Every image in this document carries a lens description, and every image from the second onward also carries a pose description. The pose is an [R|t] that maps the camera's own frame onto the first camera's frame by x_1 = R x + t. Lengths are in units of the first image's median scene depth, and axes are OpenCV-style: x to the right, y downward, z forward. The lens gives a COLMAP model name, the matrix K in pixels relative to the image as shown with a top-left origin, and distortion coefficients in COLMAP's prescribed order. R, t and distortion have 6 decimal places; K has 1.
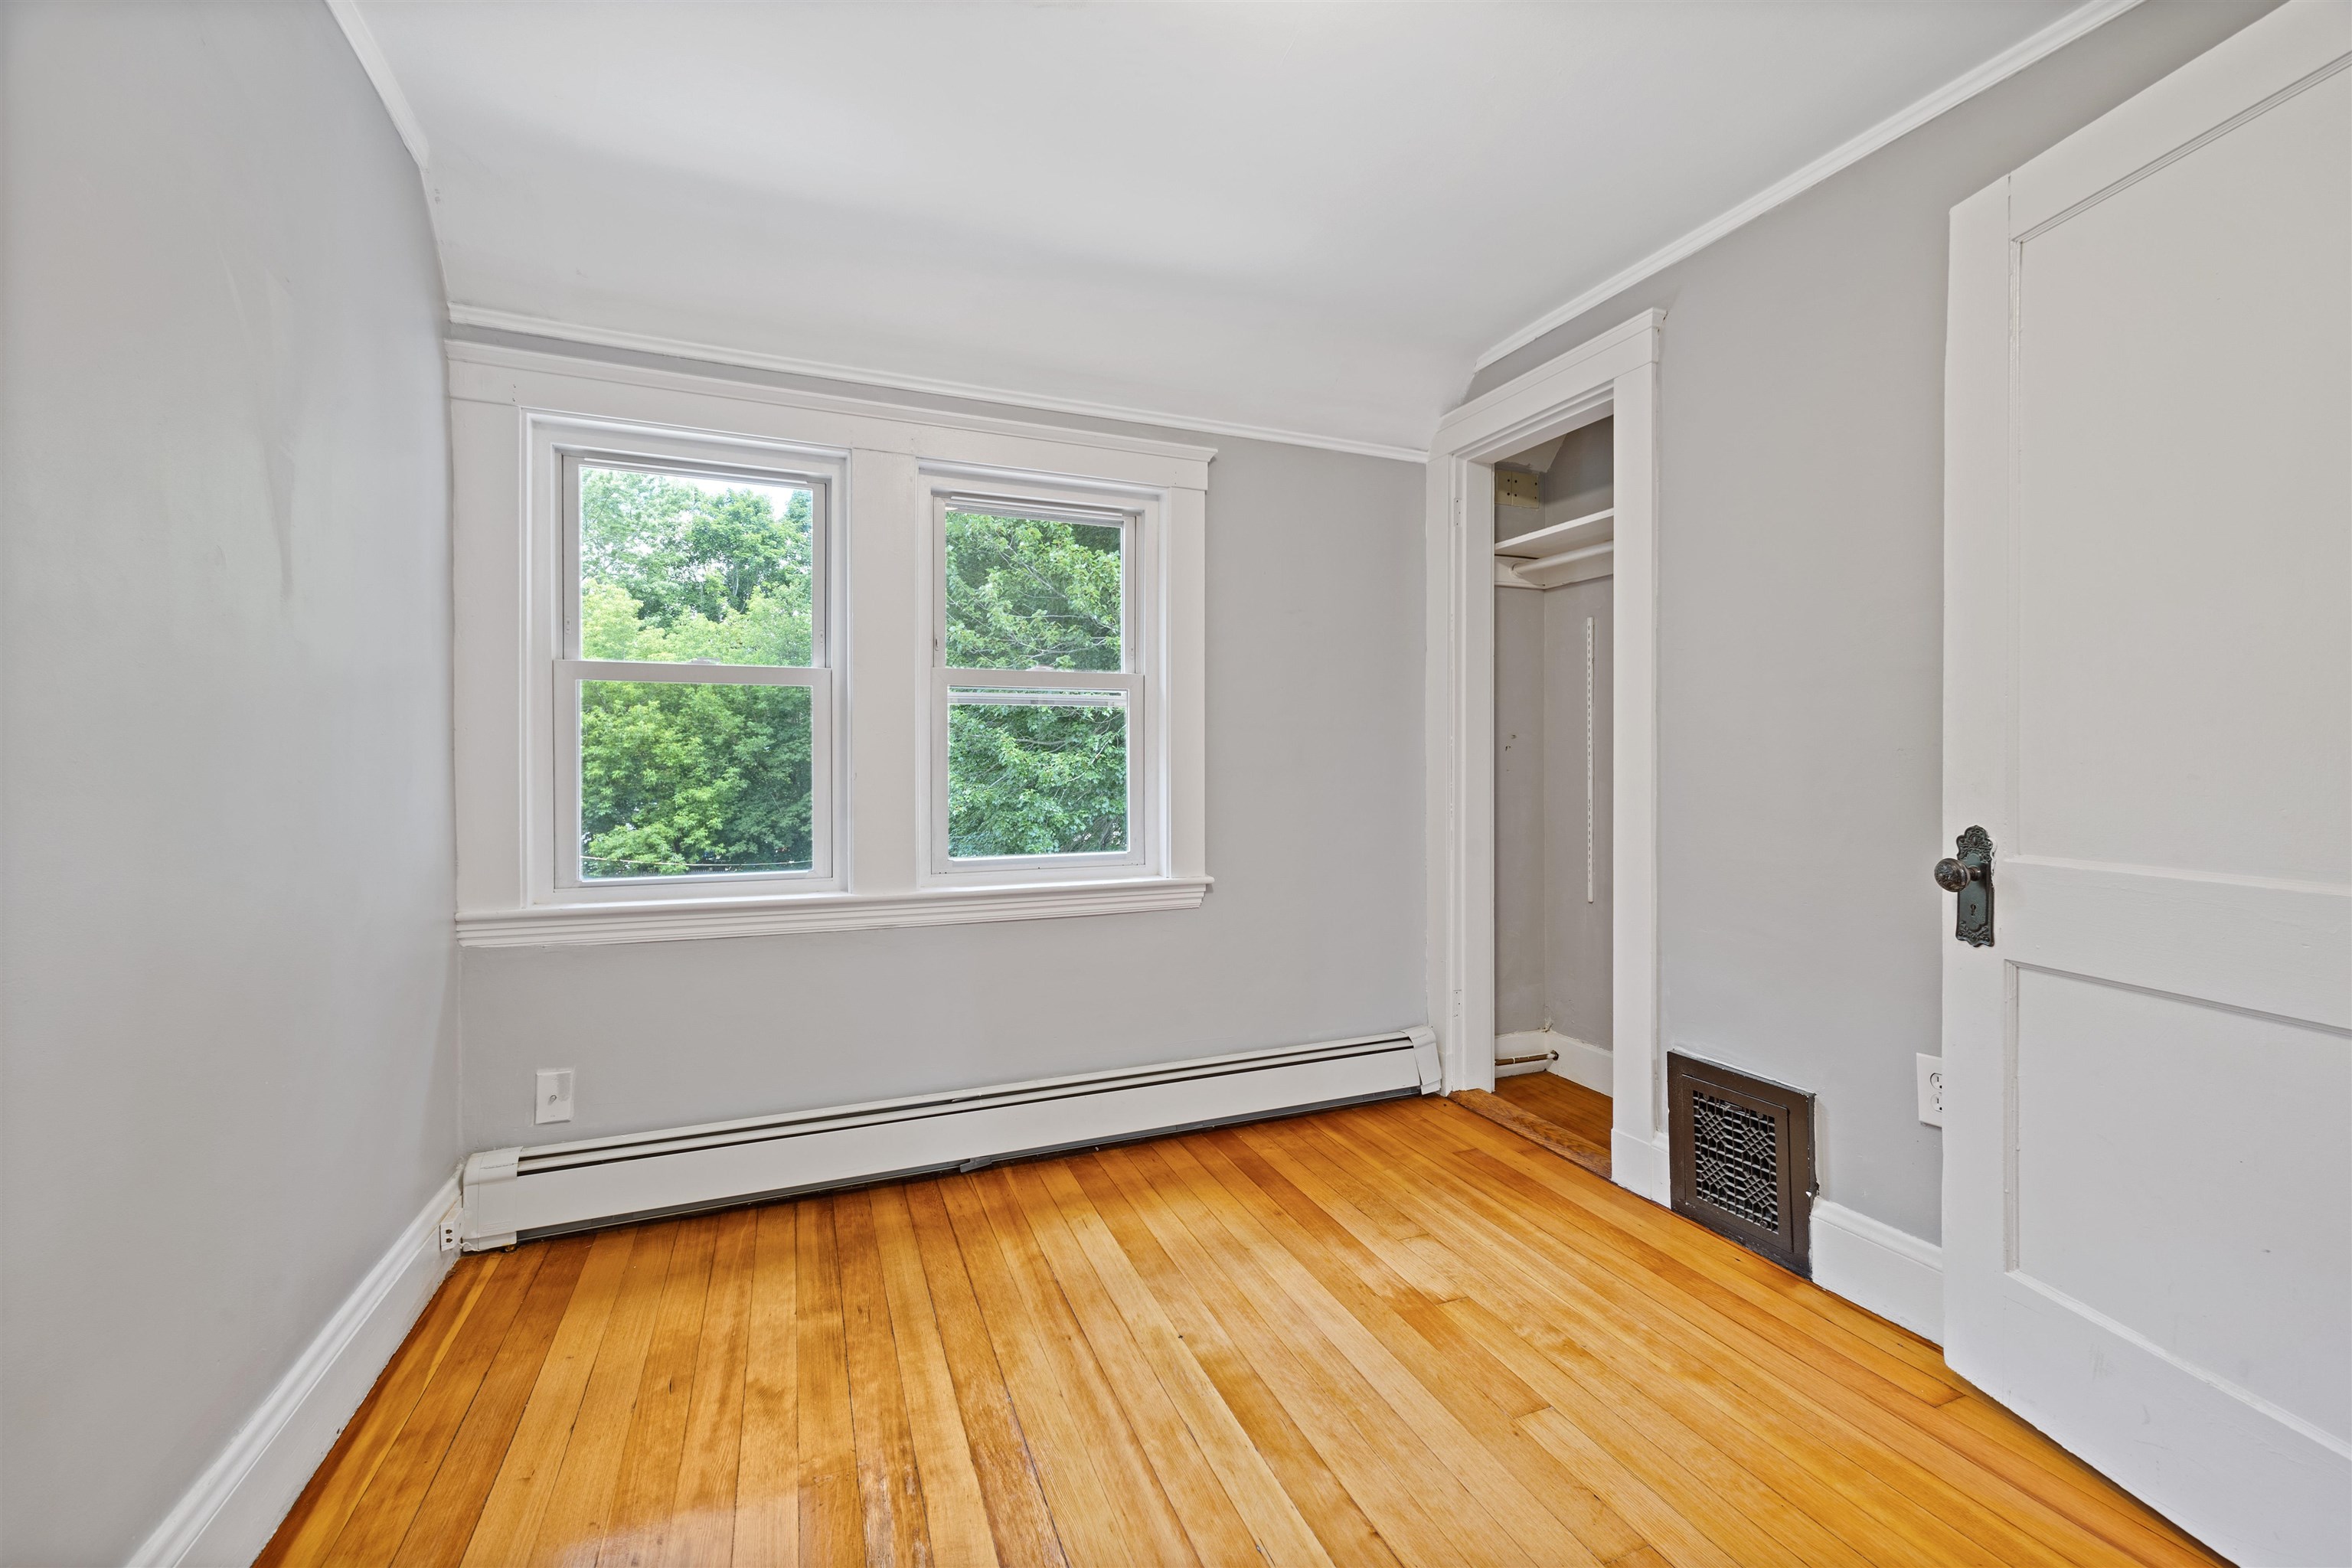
lens RADIAL K [[946.1, 0, 1163.5], [0, 946.1, 772.8], [0, 0, 1]] dist [0.007195, 0.000008]
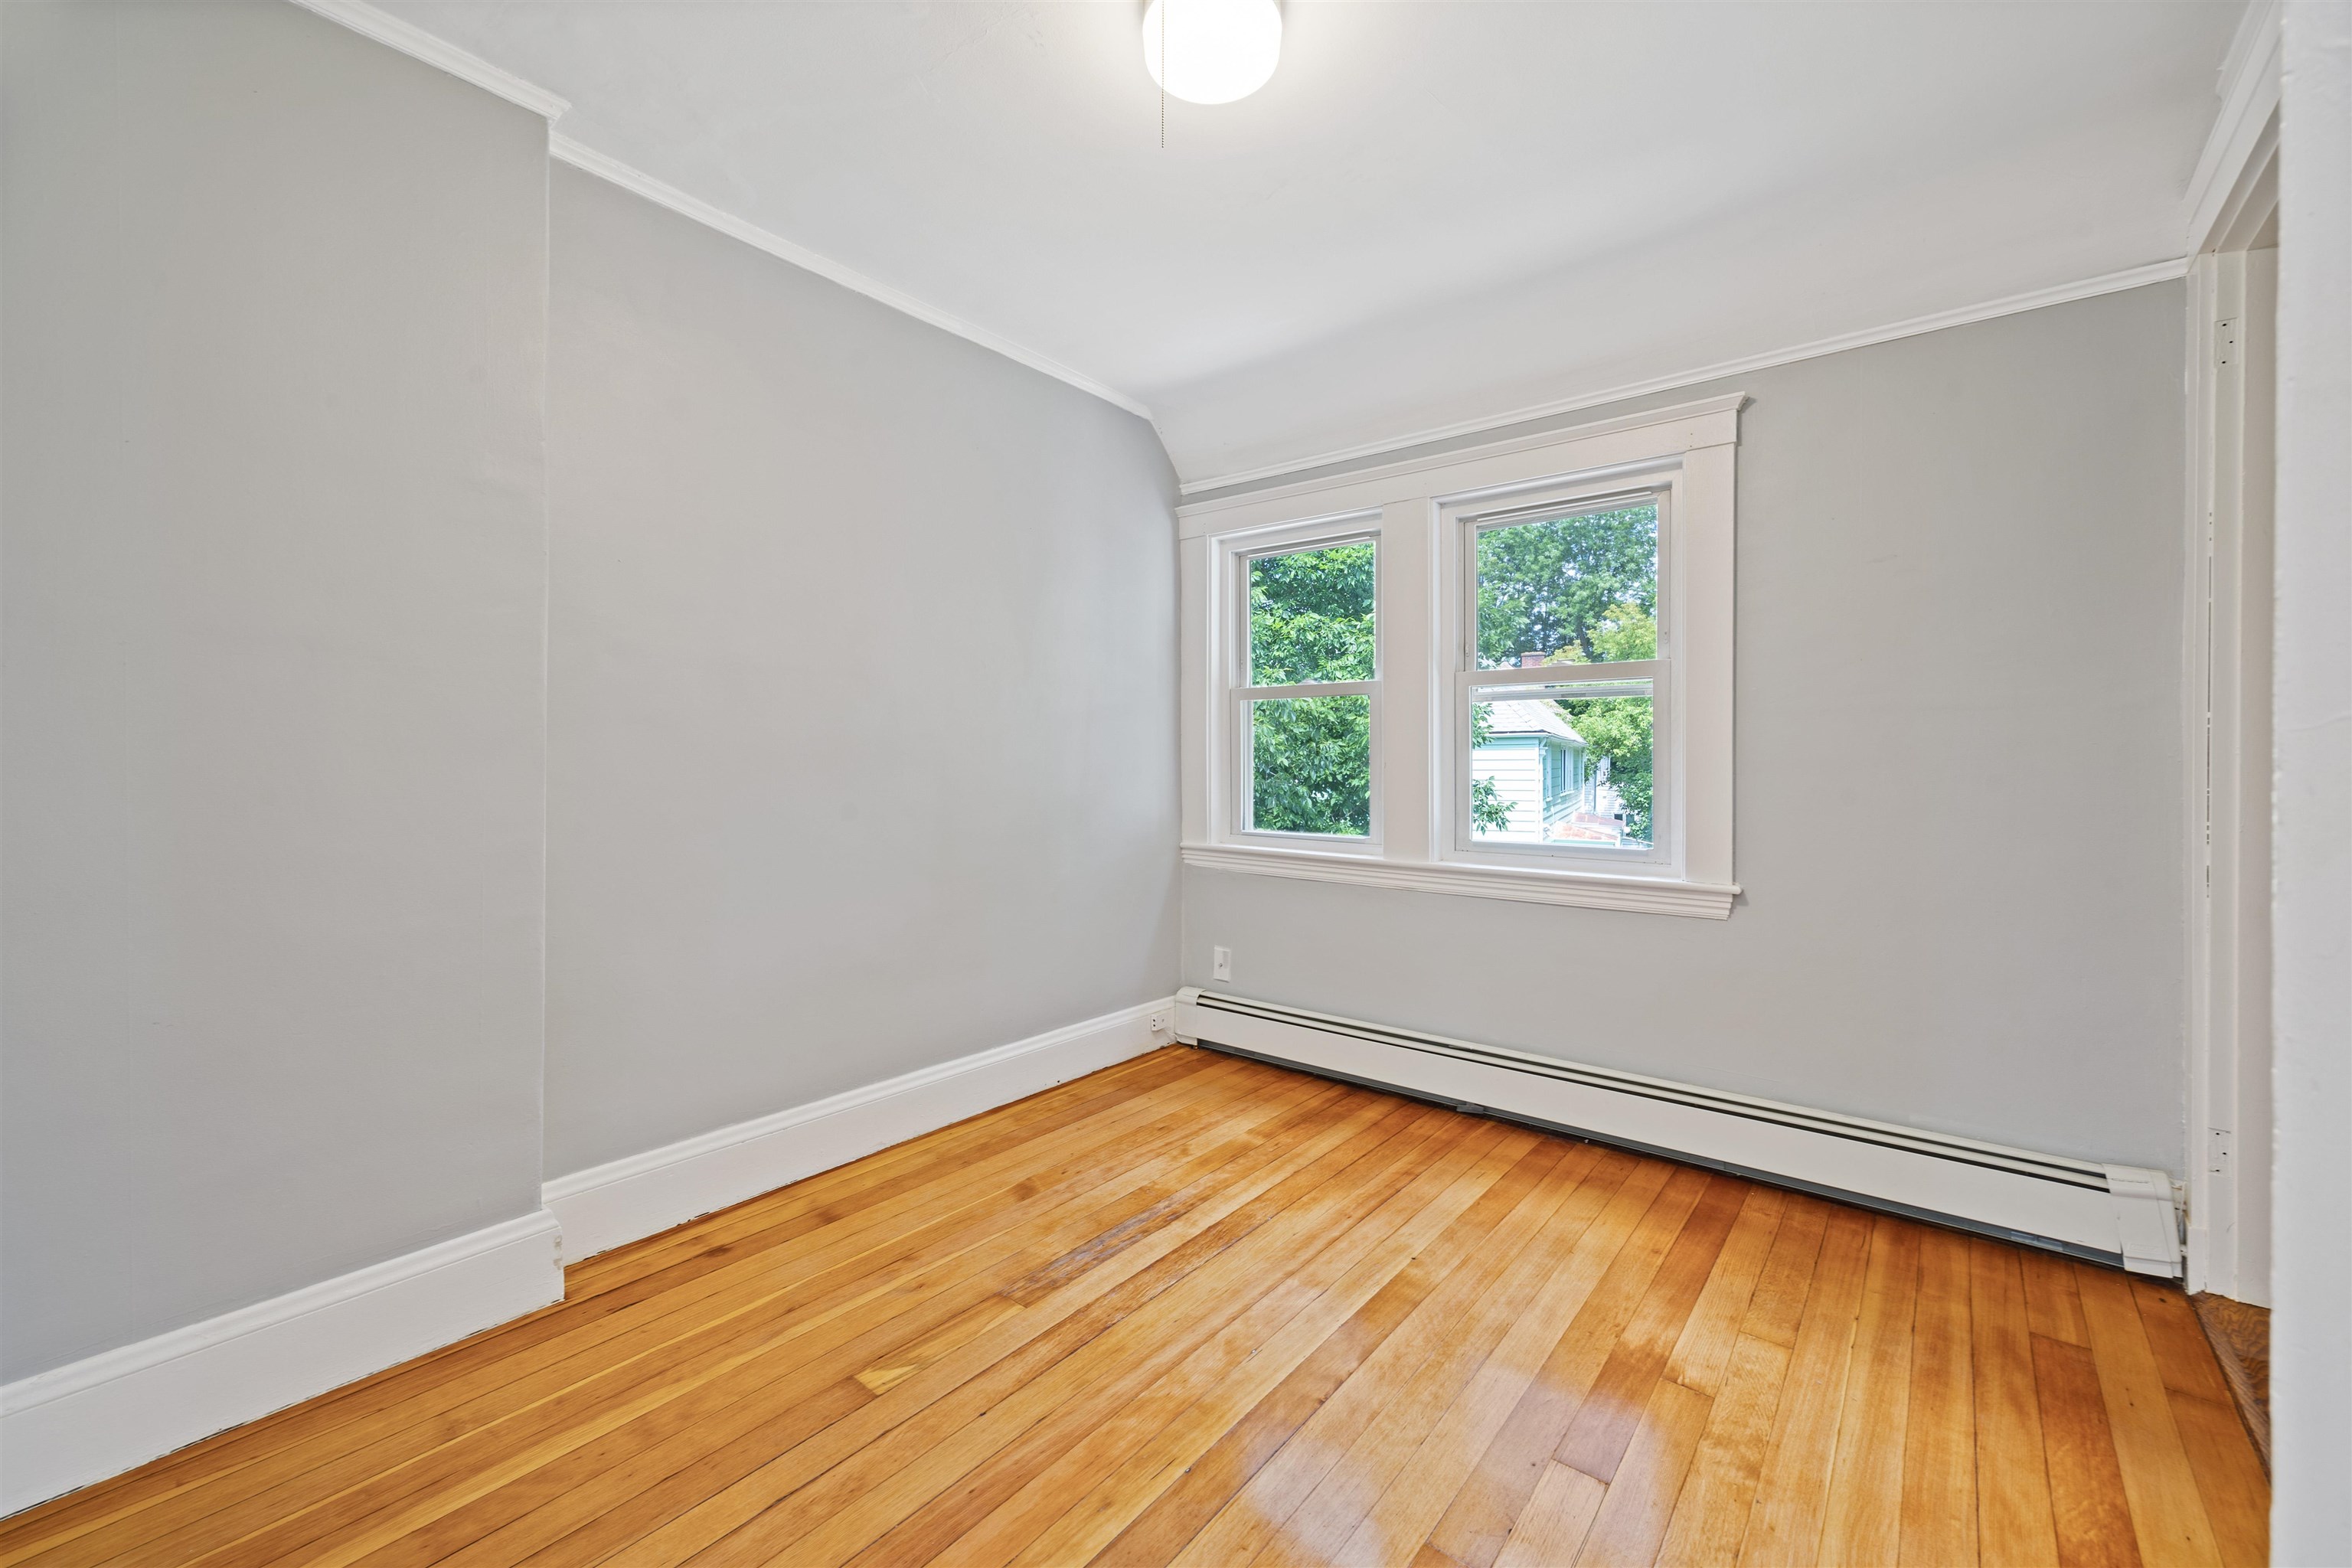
lens RADIAL K [[946.1, 0, 1163.8], [0, 946.1, 768.5], [0, 0, 1]] dist [0.007195, 0.000008]
pose [[0.482506, 0.013662, -0.875786, 0.726336], [-0.010327, 0.999898, 0.009909, -0.001629], [0.875832, 0.004263, 0.482598, 0.155986]]
